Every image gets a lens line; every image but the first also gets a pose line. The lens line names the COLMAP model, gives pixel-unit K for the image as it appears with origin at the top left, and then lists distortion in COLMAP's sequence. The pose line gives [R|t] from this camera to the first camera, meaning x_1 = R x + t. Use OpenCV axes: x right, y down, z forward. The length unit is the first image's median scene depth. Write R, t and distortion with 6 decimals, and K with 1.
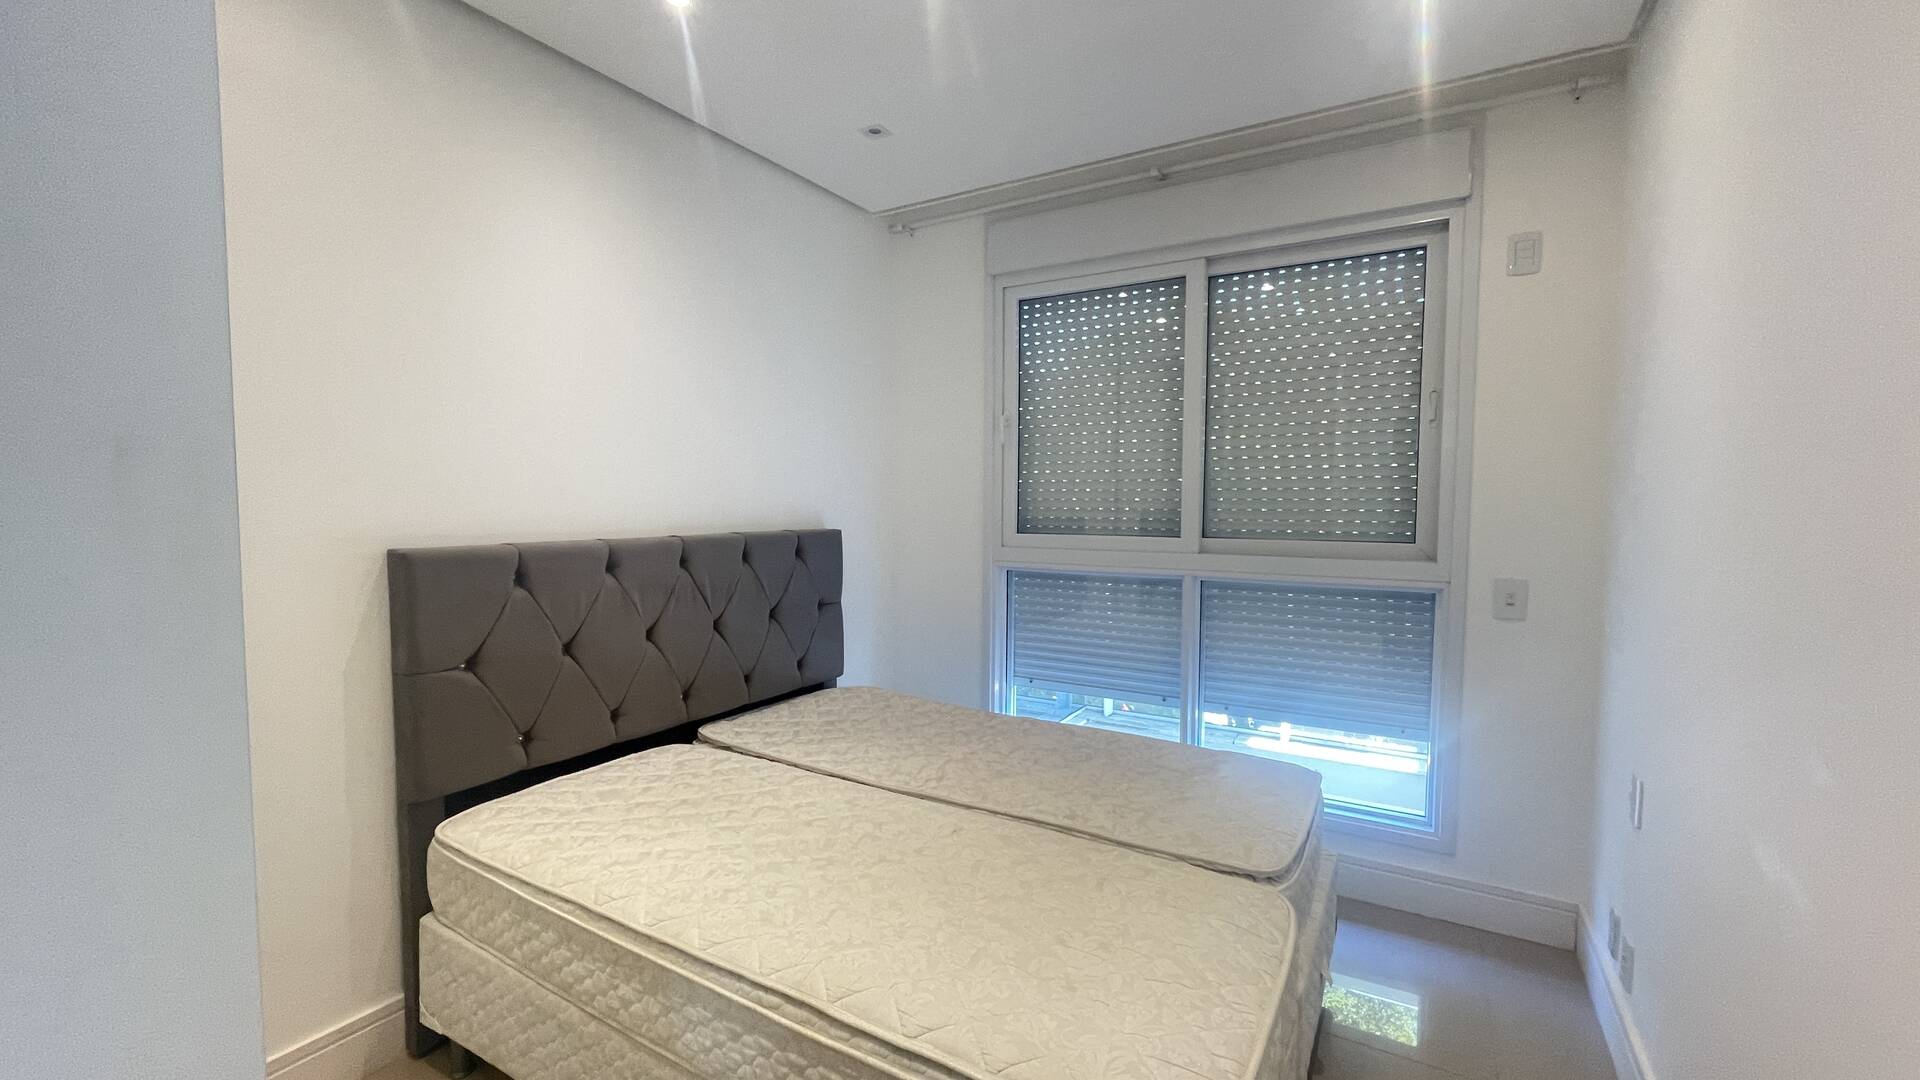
lens RADIAL K [[776.0, 0, 957.8], [0, 776.0, 530.3], [0, 0, 1]] dist [-0.005858, 0.000534]
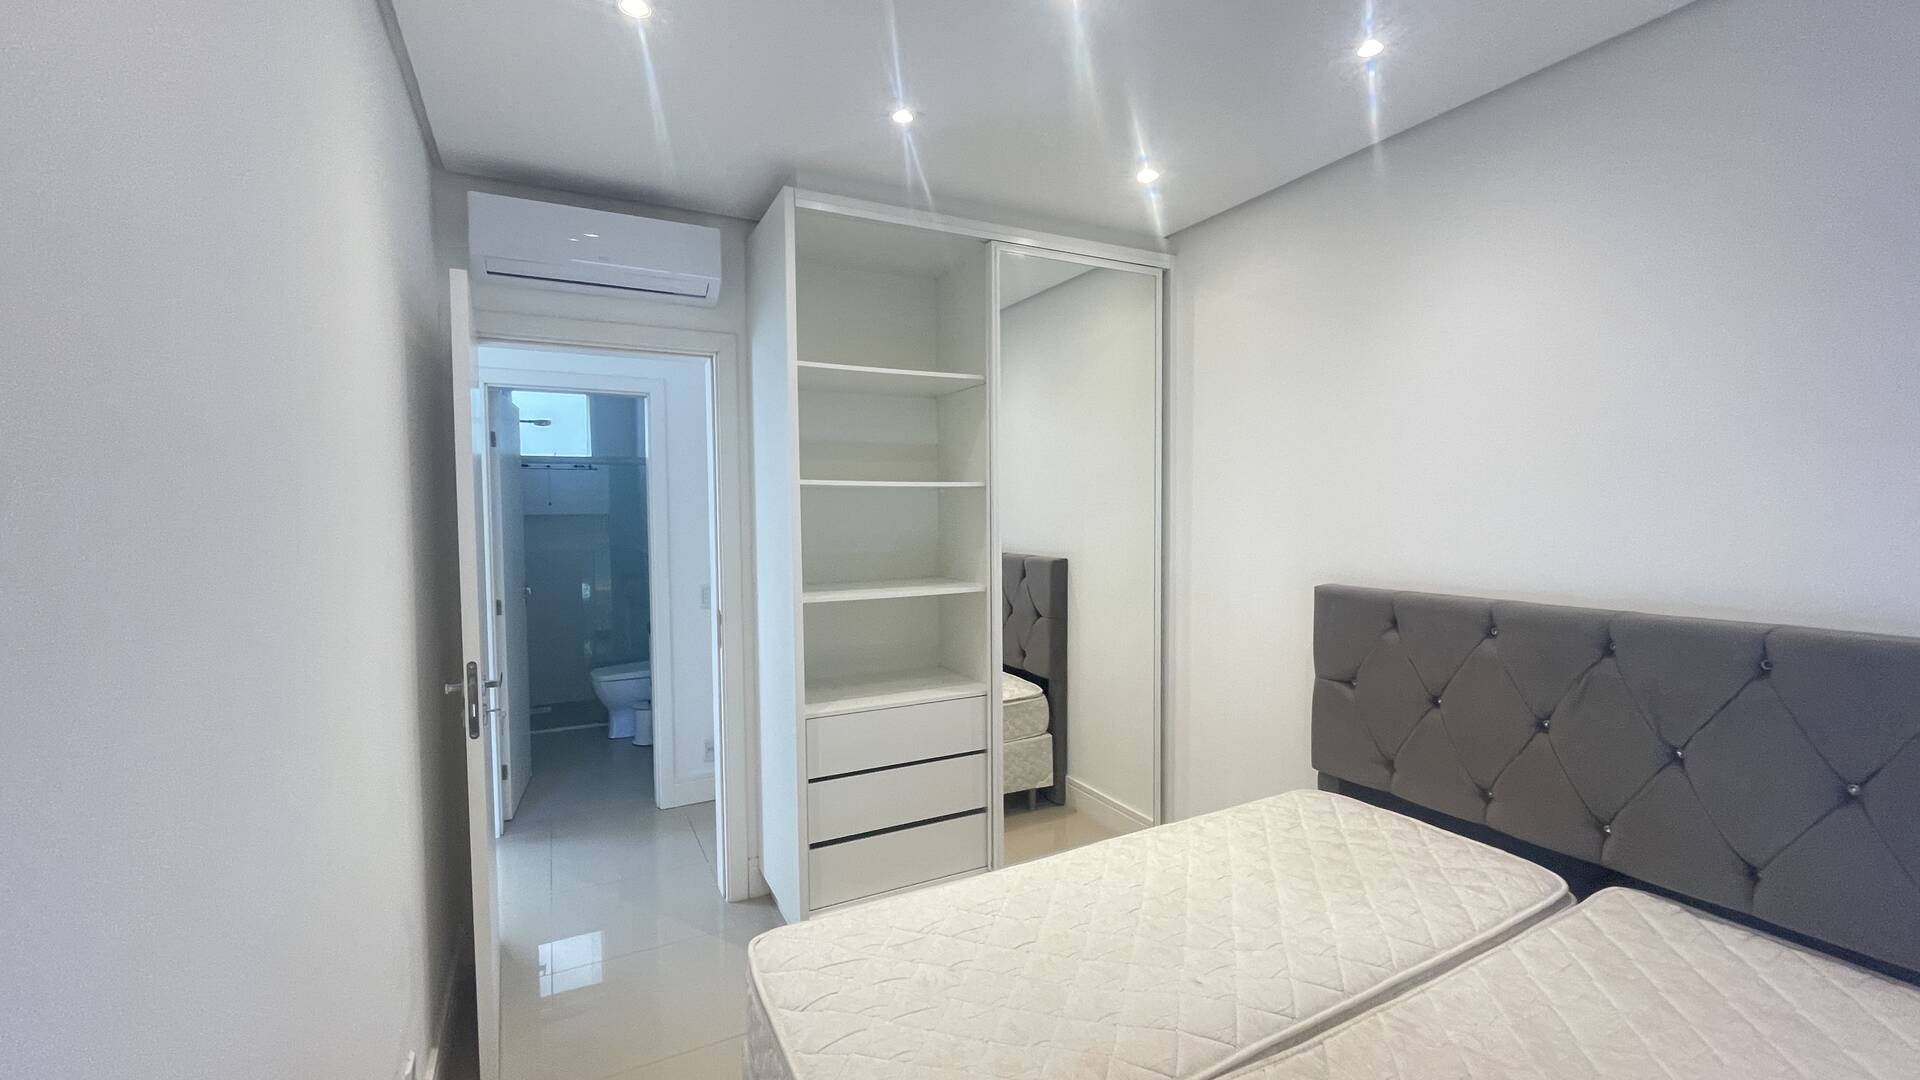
lens RADIAL K [[776.0, 0, 958.0], [0, 776.0, 549.4], [0, 0, 1]] dist [-0.005858, 0.000534]
pose [[-0.516269, 0.032121, -0.855824, 0.607657], [-0.048879, 0.996562, 0.066889, -0.068477], [0.855031, 0.076364, -0.512924, 0.906701]]
